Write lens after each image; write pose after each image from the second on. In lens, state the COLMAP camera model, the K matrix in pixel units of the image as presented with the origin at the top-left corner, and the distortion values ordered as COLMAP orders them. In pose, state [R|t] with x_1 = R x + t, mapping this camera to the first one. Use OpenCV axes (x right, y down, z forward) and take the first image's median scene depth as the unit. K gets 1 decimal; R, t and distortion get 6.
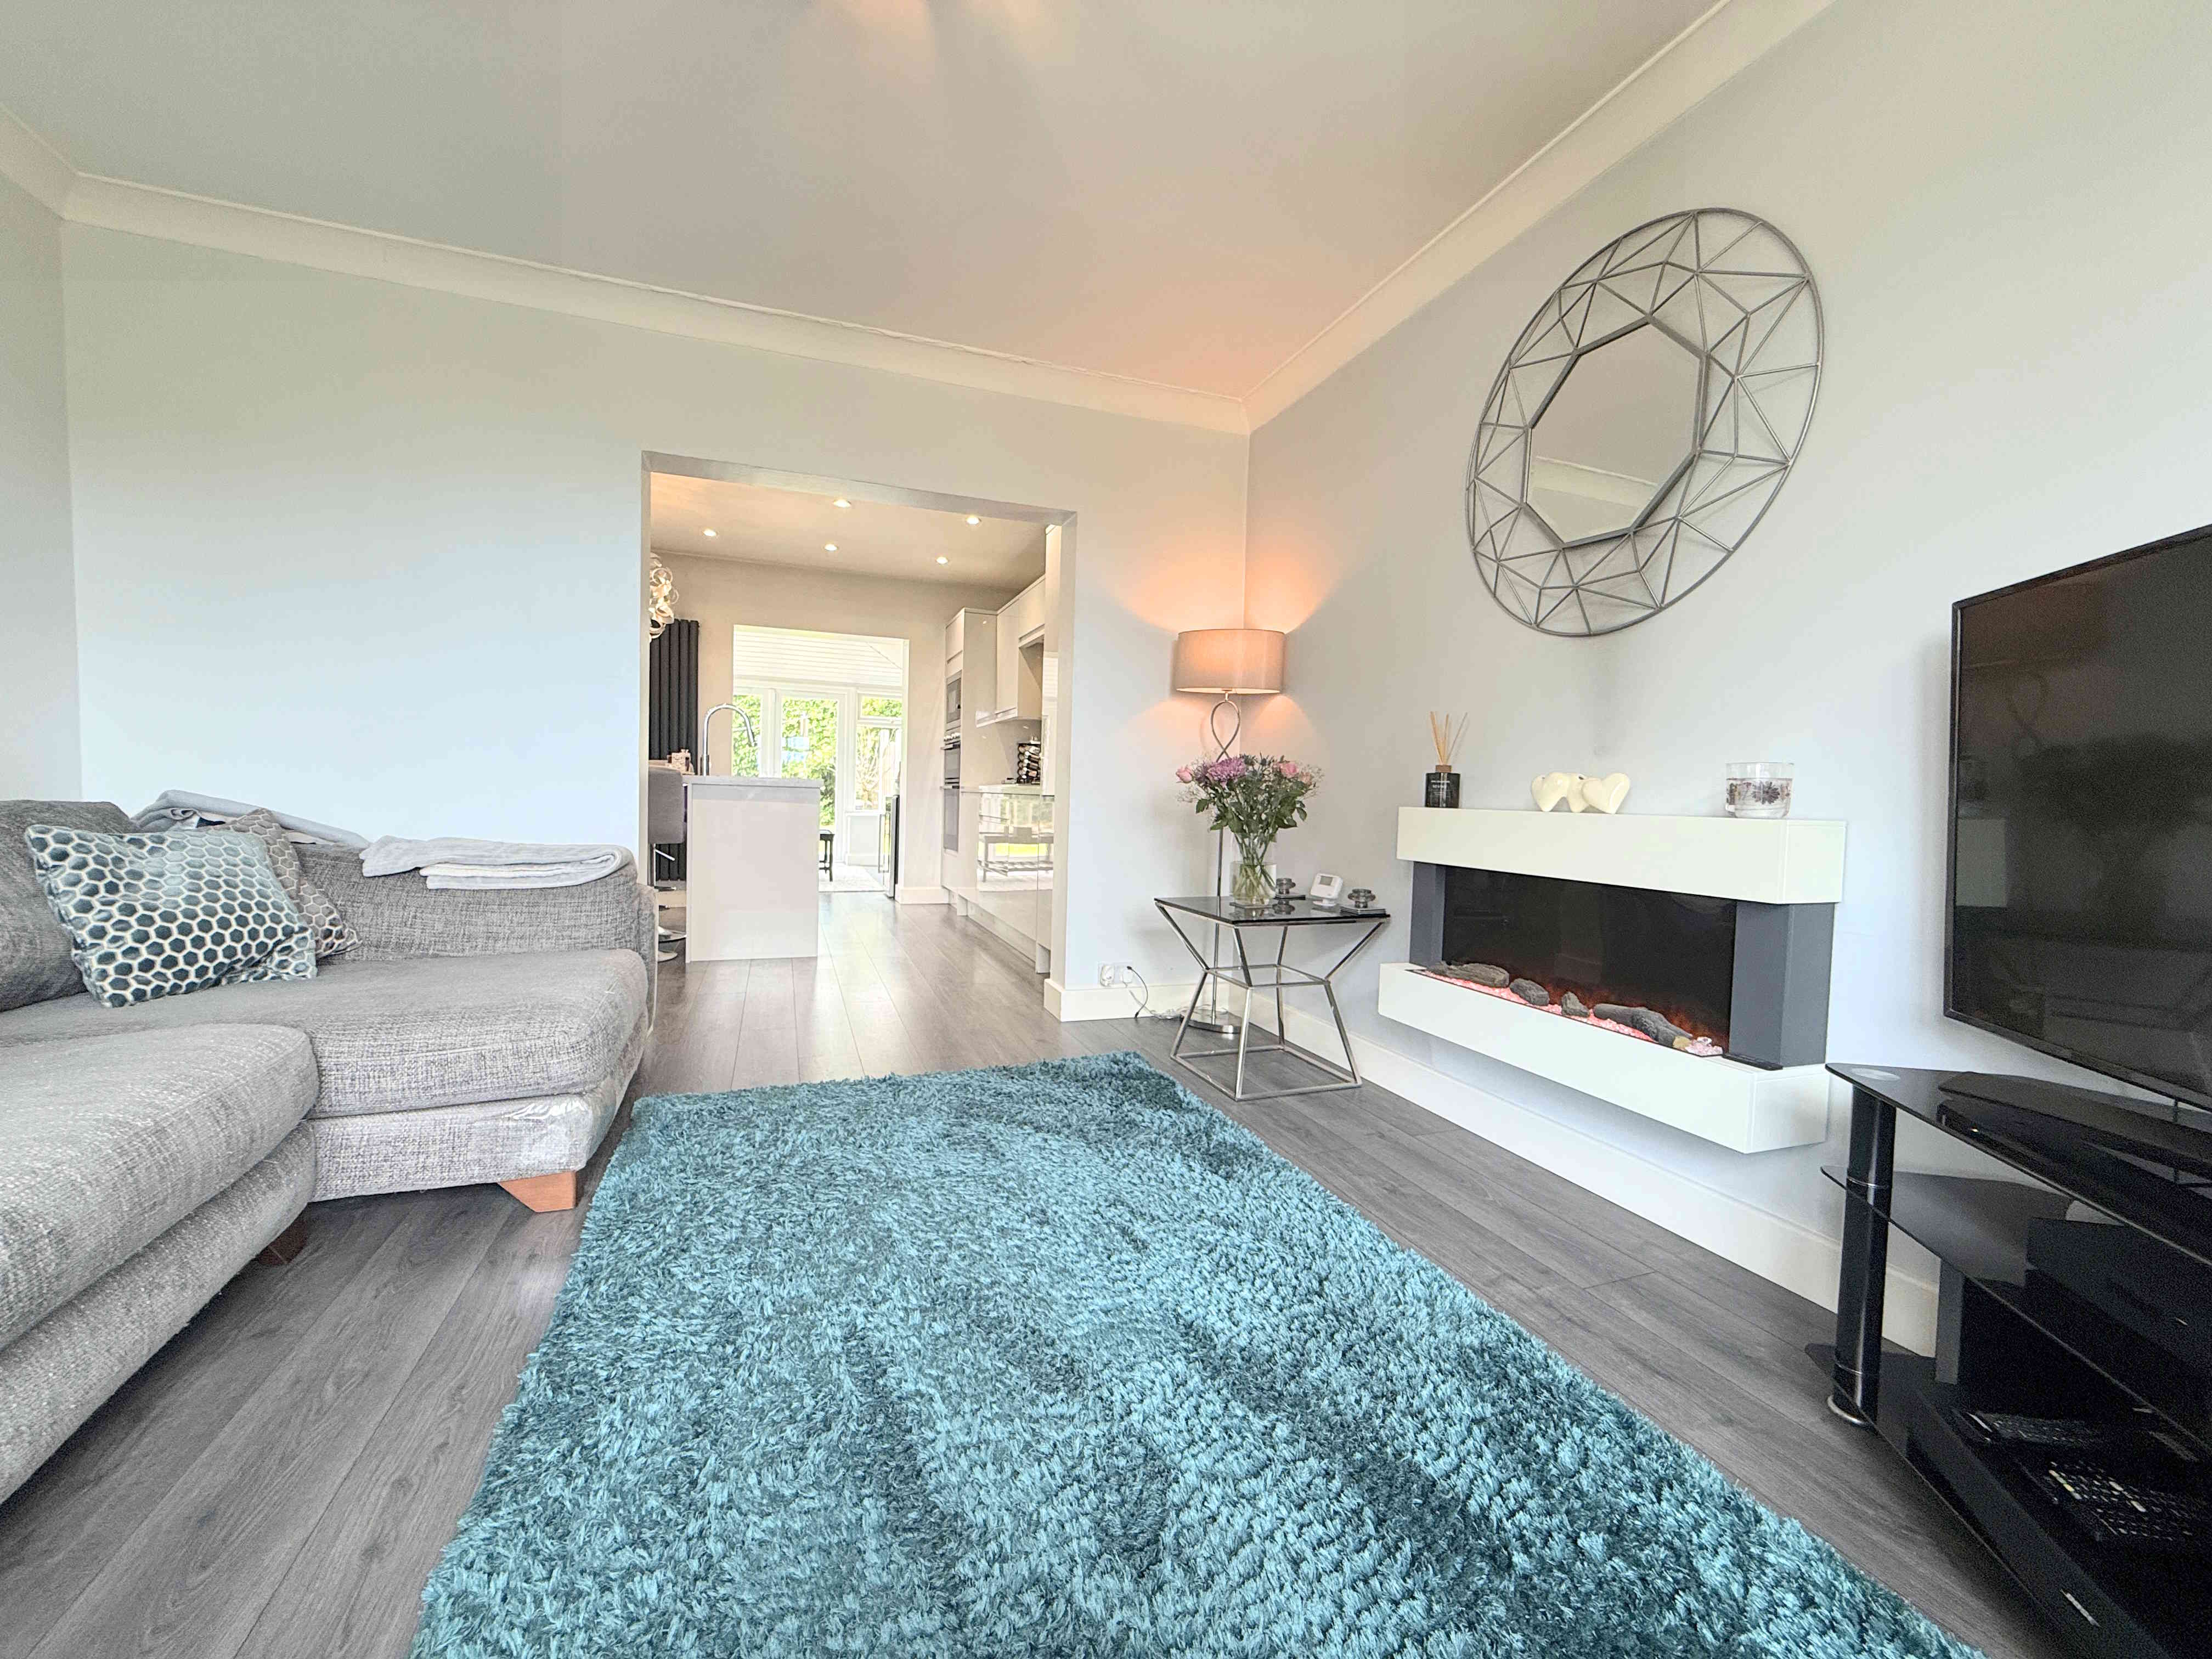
lens RADIAL K [[881.2, 0, 1098.9], [0, 881.2, 830.8], [0, 0, 1]] dist [-0.000013, -0.000027]
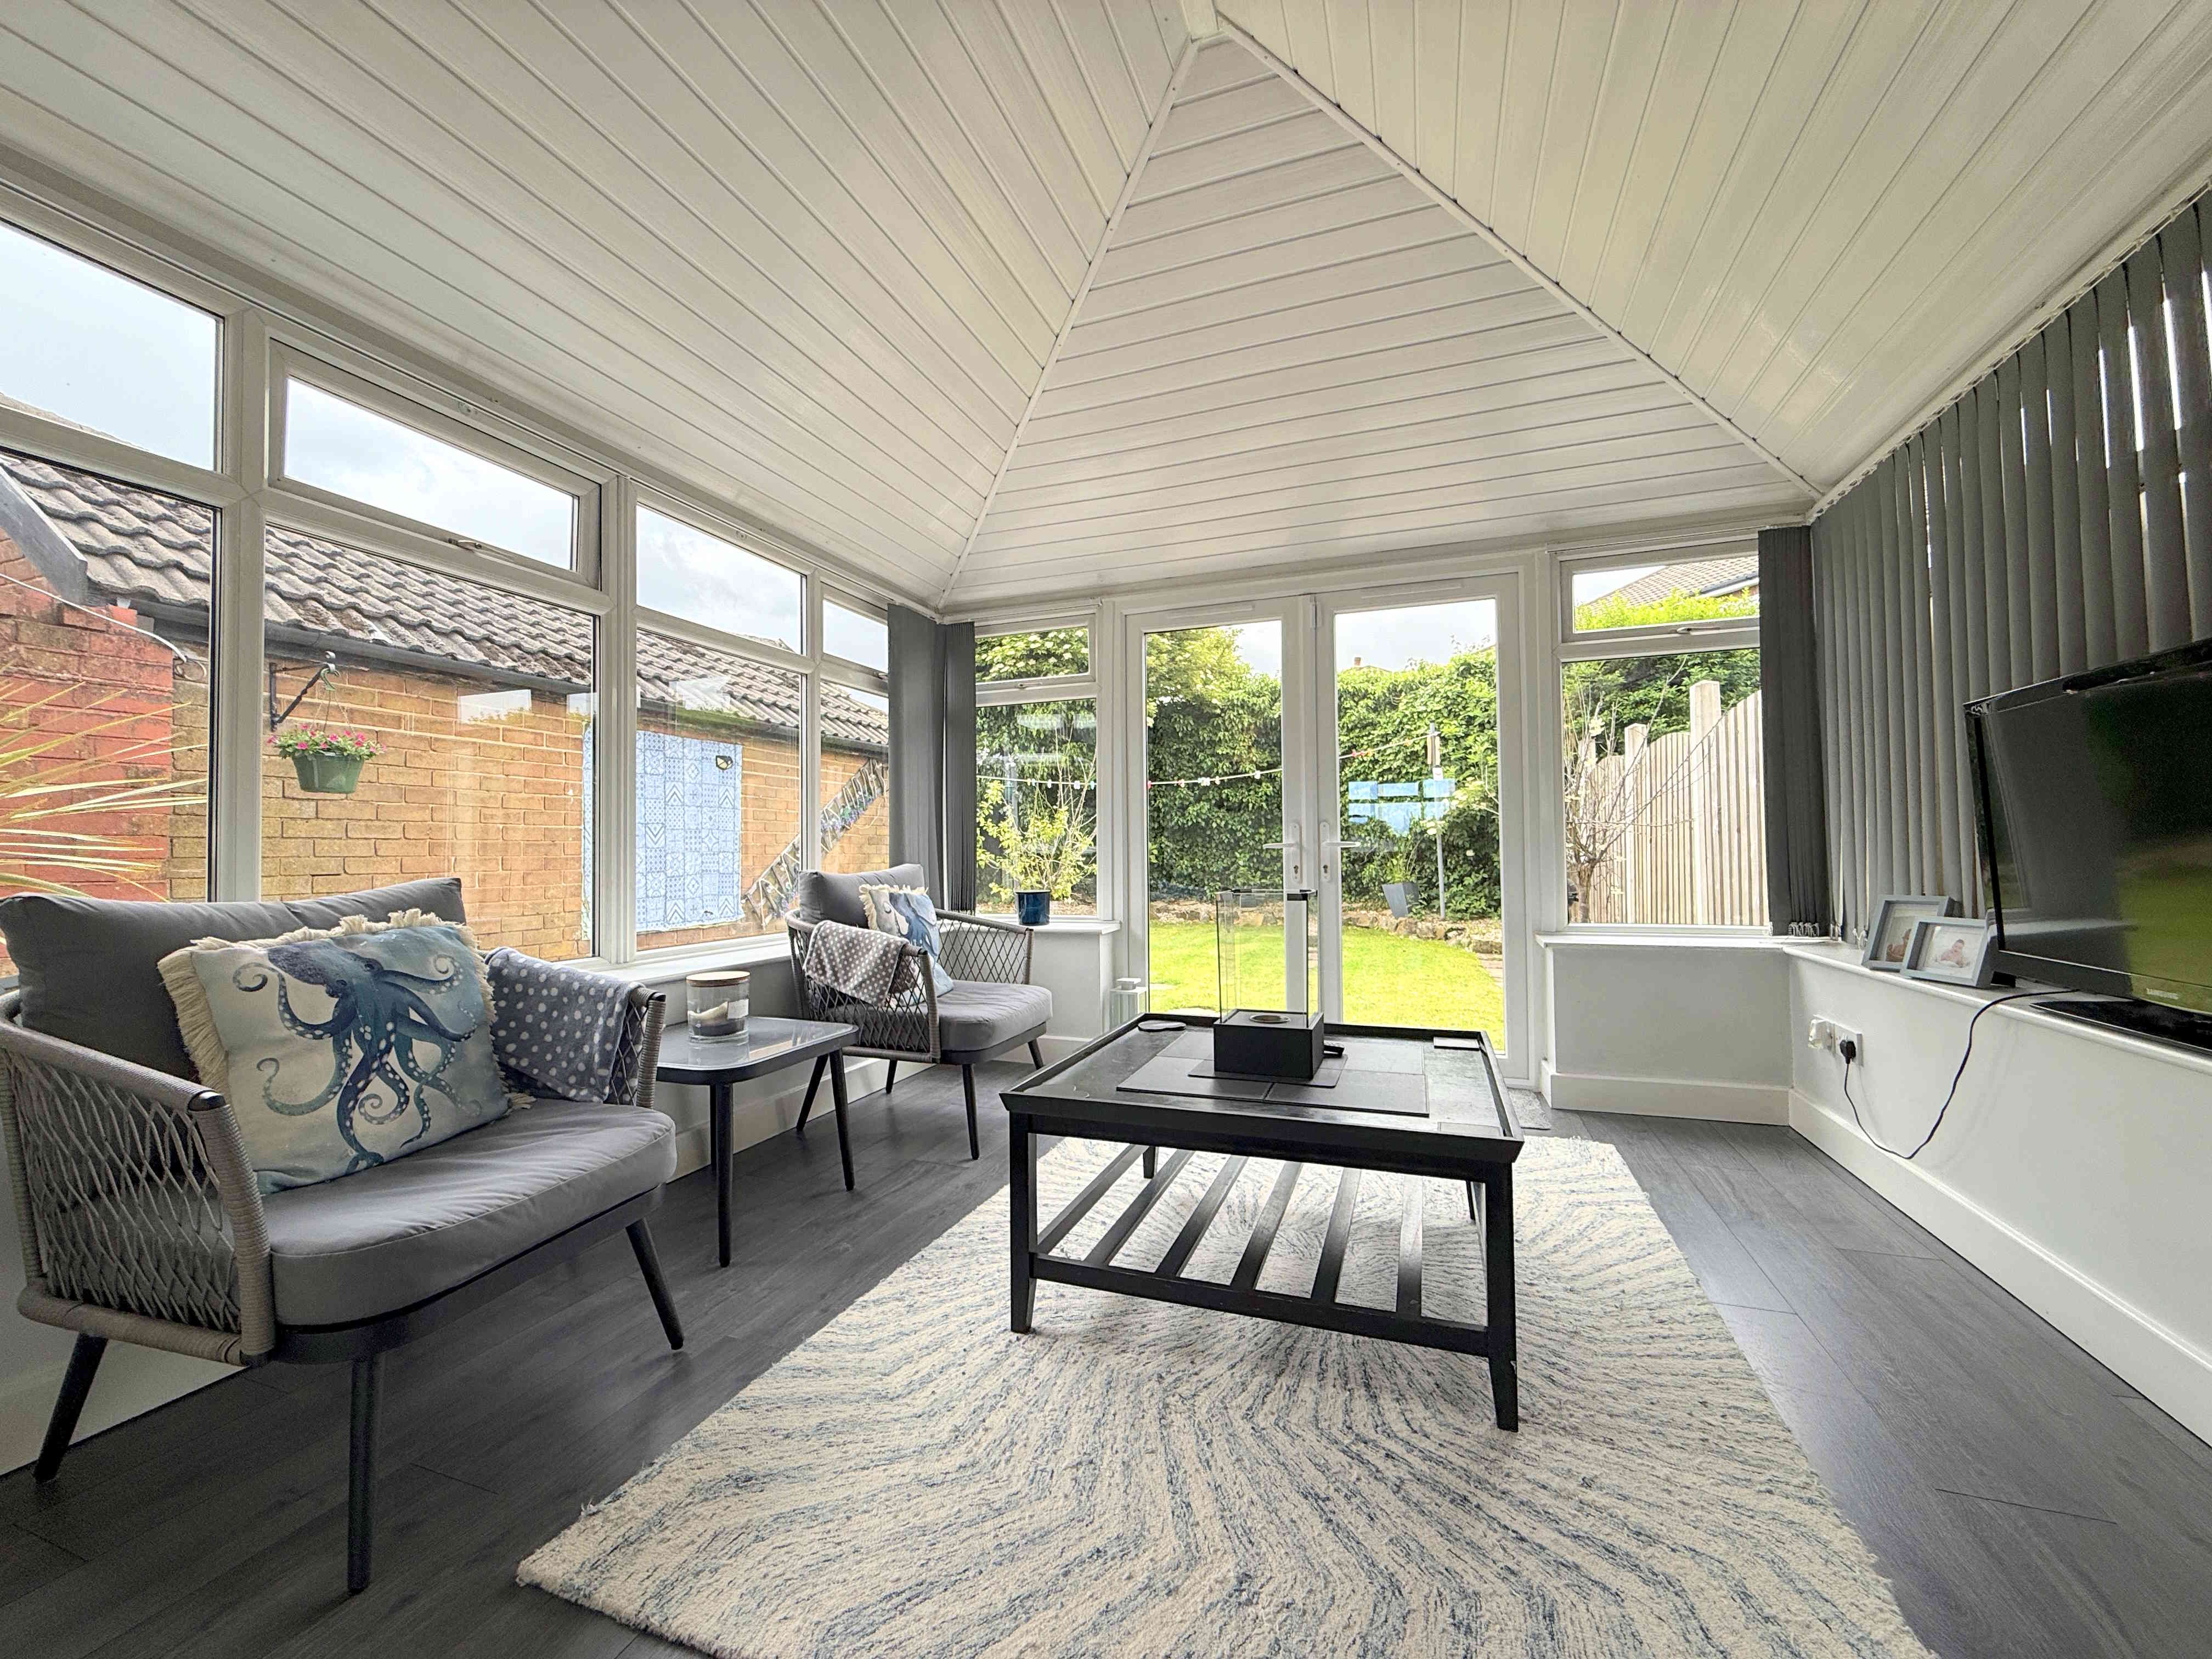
lens RADIAL K [[881.2, 0, 1098.9], [0, 881.2, 830.8], [0, 0, 1]] dist [-0.000013, -0.000027]
pose [[0.758649, -0.058368, -0.648880, -0.304972], [0.010303, 0.996929, -0.077630, -0.052738], [0.651418, 0.052209, 0.756921, 1.003112]]
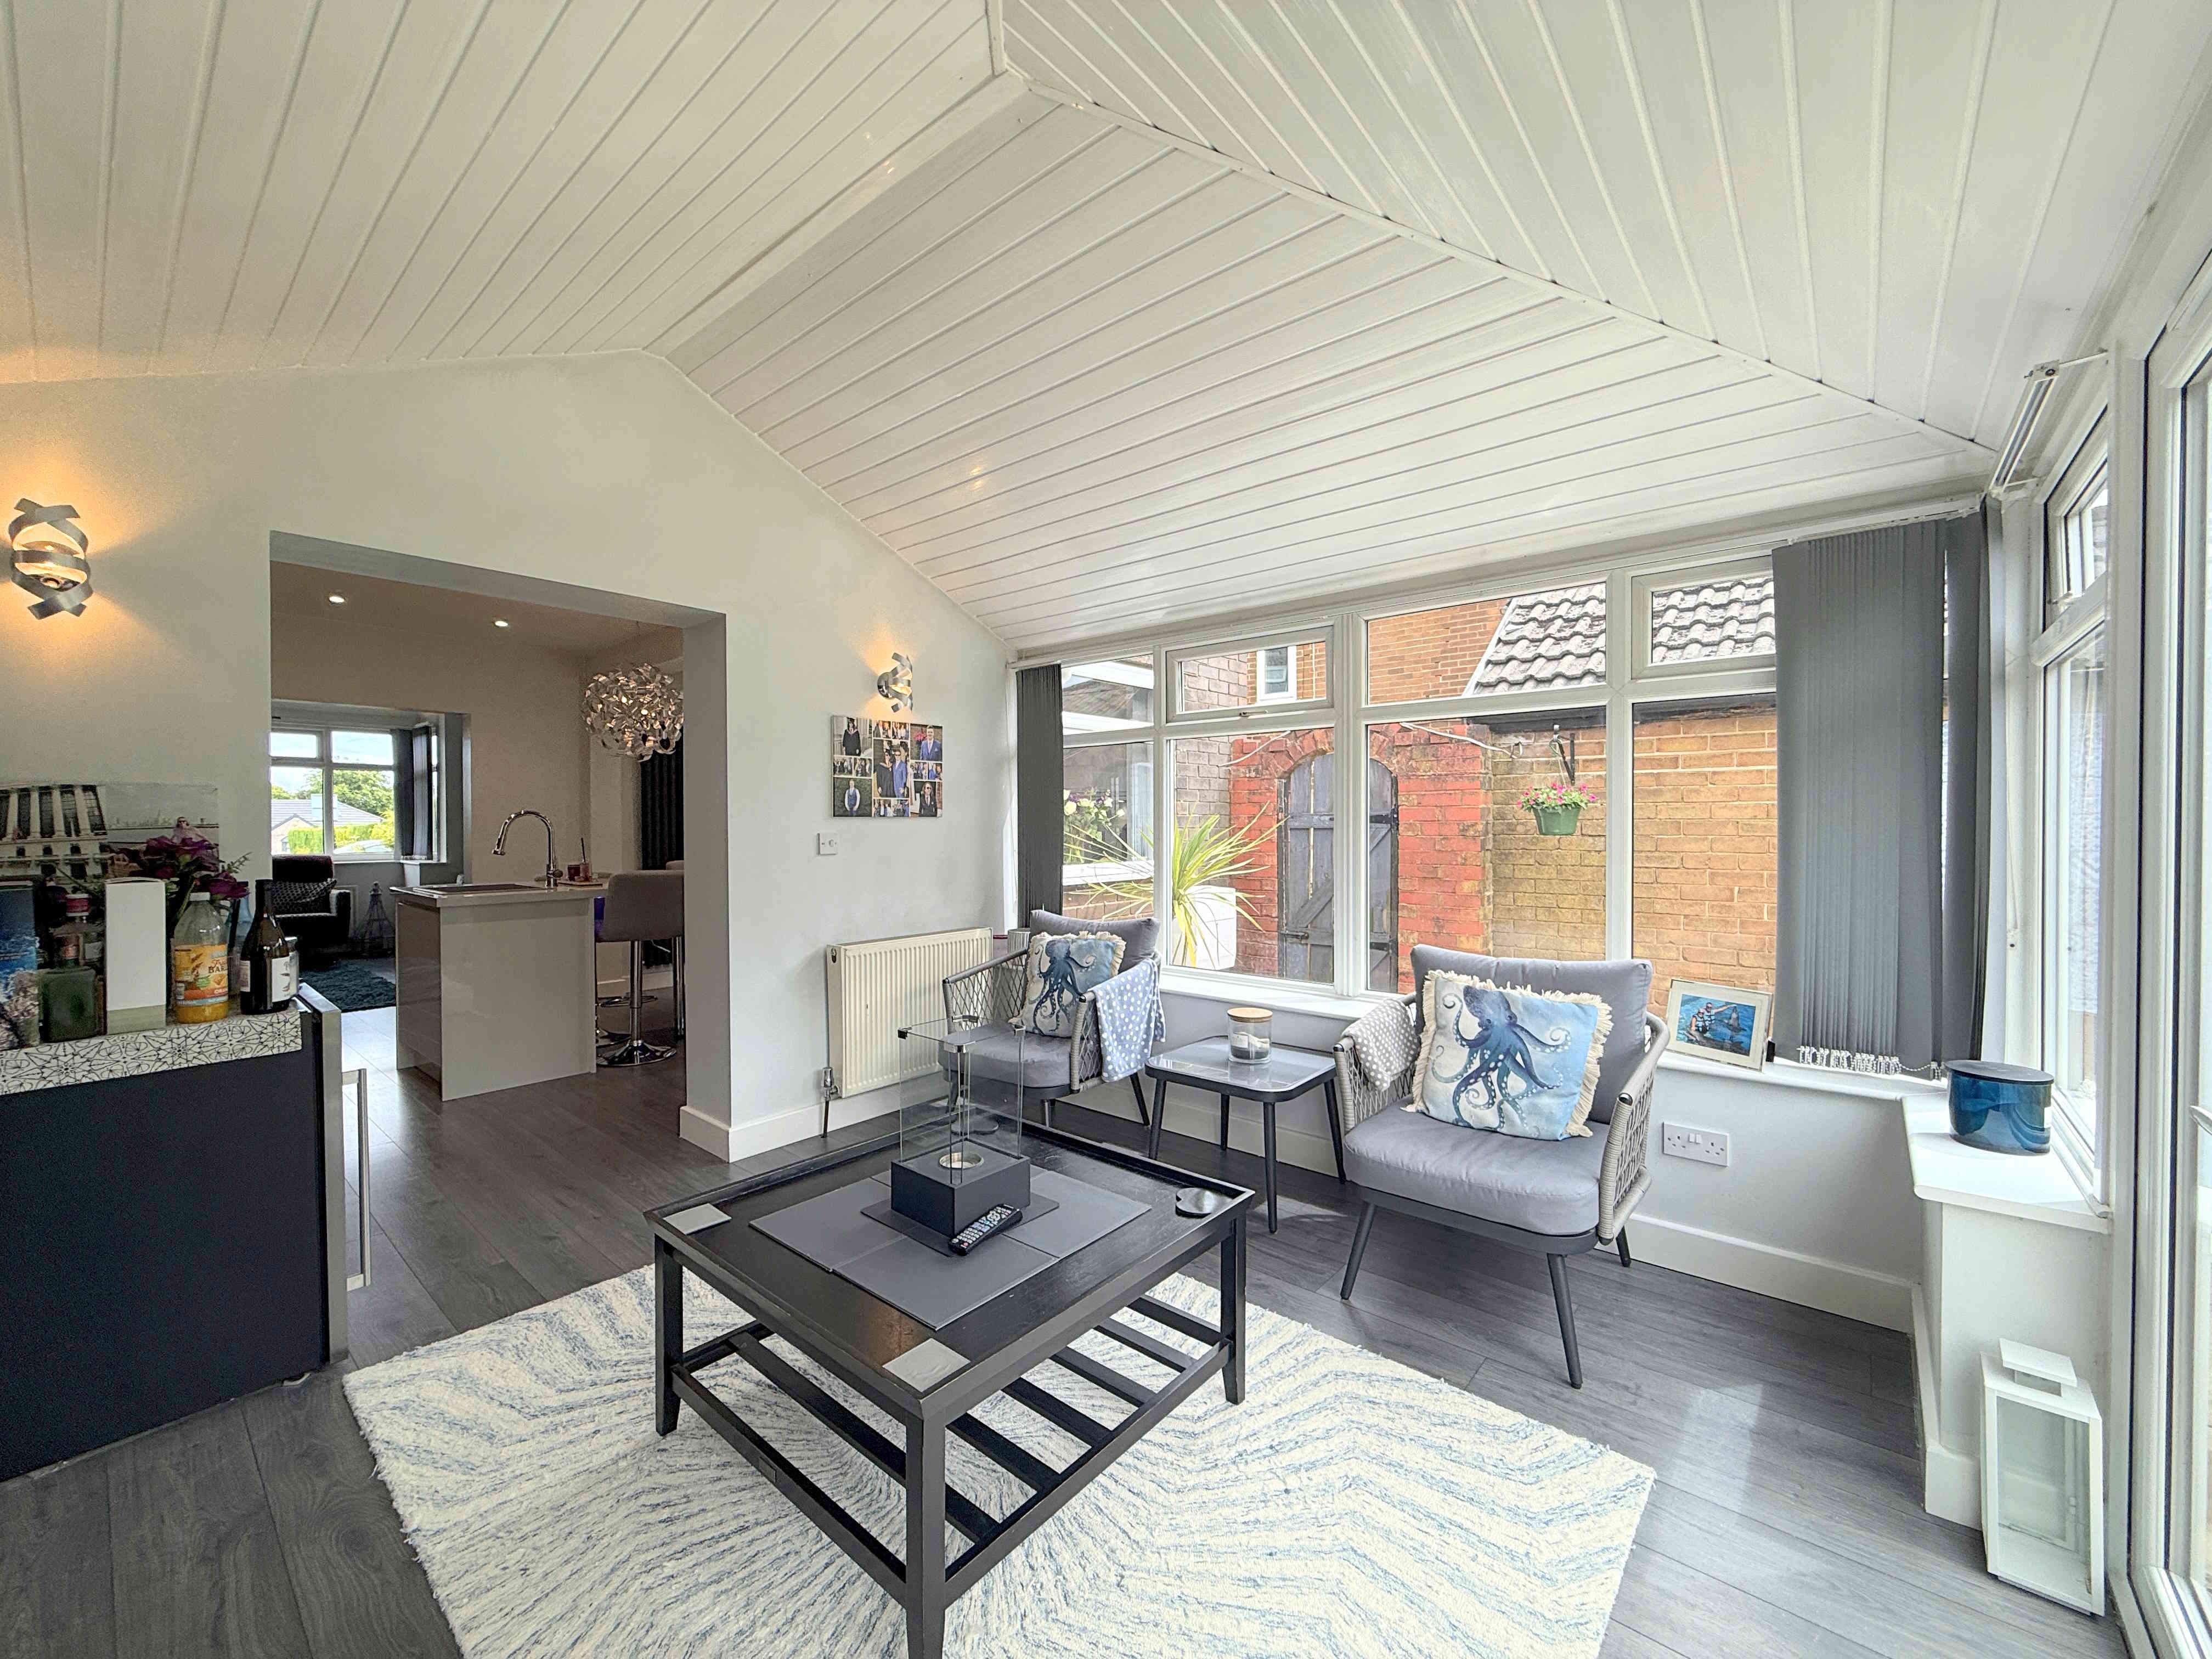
lens RADIAL K [[881.2, 0, 1098.9], [0, 881.2, 830.8], [0, 0, 1]] dist [-0.000013, -0.000027]
pose [[-0.874660, -0.025694, -0.484055, -0.353169], [-0.044864, 0.998599, 0.028061, -0.123990], [0.482655, 0.046260, -0.874588, 1.501702]]
